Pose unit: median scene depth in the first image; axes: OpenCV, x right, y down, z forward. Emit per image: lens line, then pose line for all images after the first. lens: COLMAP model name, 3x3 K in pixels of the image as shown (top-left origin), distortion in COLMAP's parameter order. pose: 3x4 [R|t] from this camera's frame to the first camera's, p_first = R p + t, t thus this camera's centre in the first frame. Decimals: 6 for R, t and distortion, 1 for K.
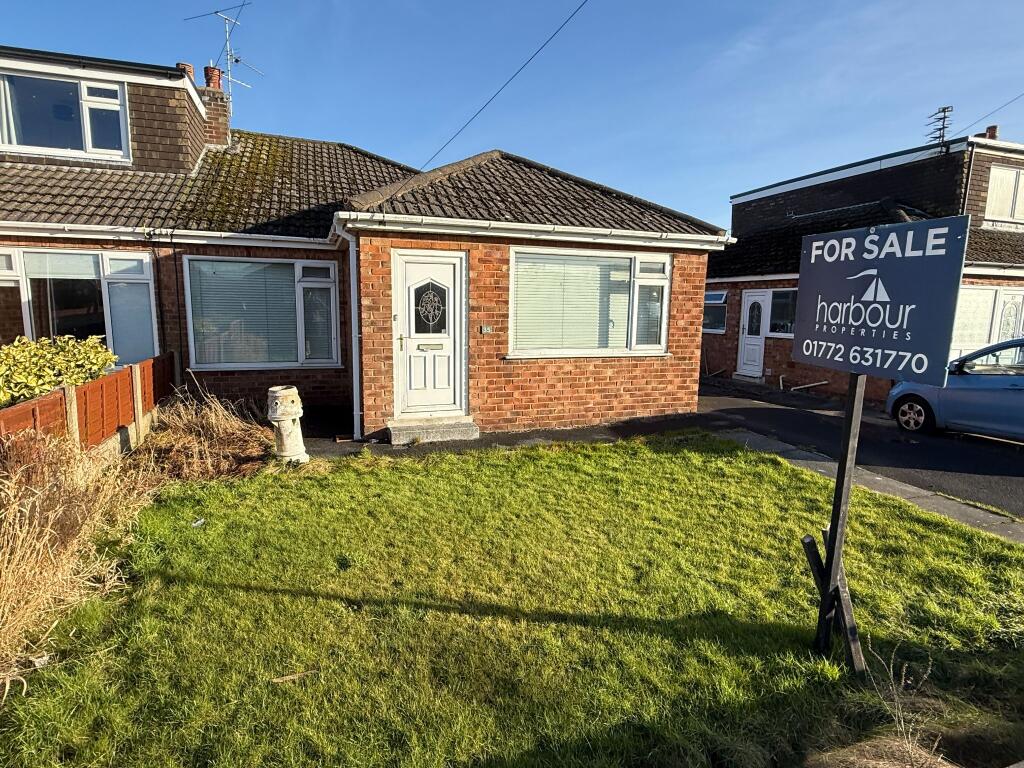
lens RADIAL K [[552.8, 0, 505.3], [0, 552.8, 383.7], [0, 0, 1]] dist [0.003495, -0.005307]
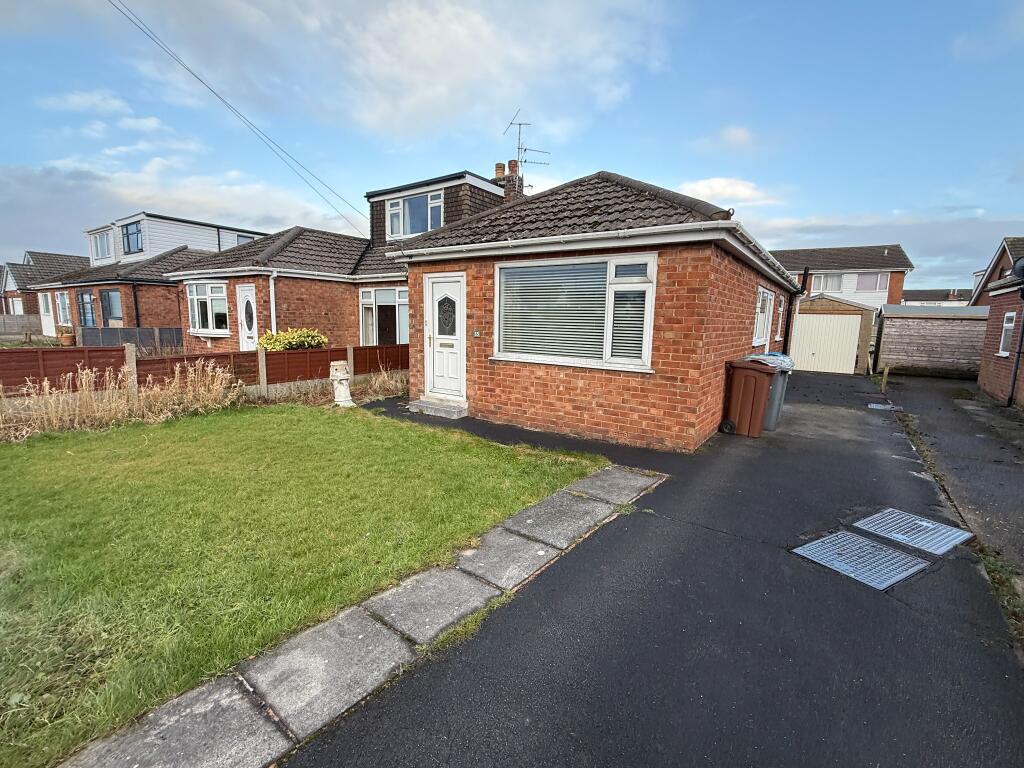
lens RADIAL K [[443.9, 0, 511.7], [0, 443.9, 385.2], [0, 0, 1]] dist [-0.001843, 0.001274]
pose [[0.589995, 0.120856, -0.798311, 0.793712], [-0.122065, 0.990721, 0.059773, -0.052705], [0.798127, 0.062180, 0.599272, 0.473978]]
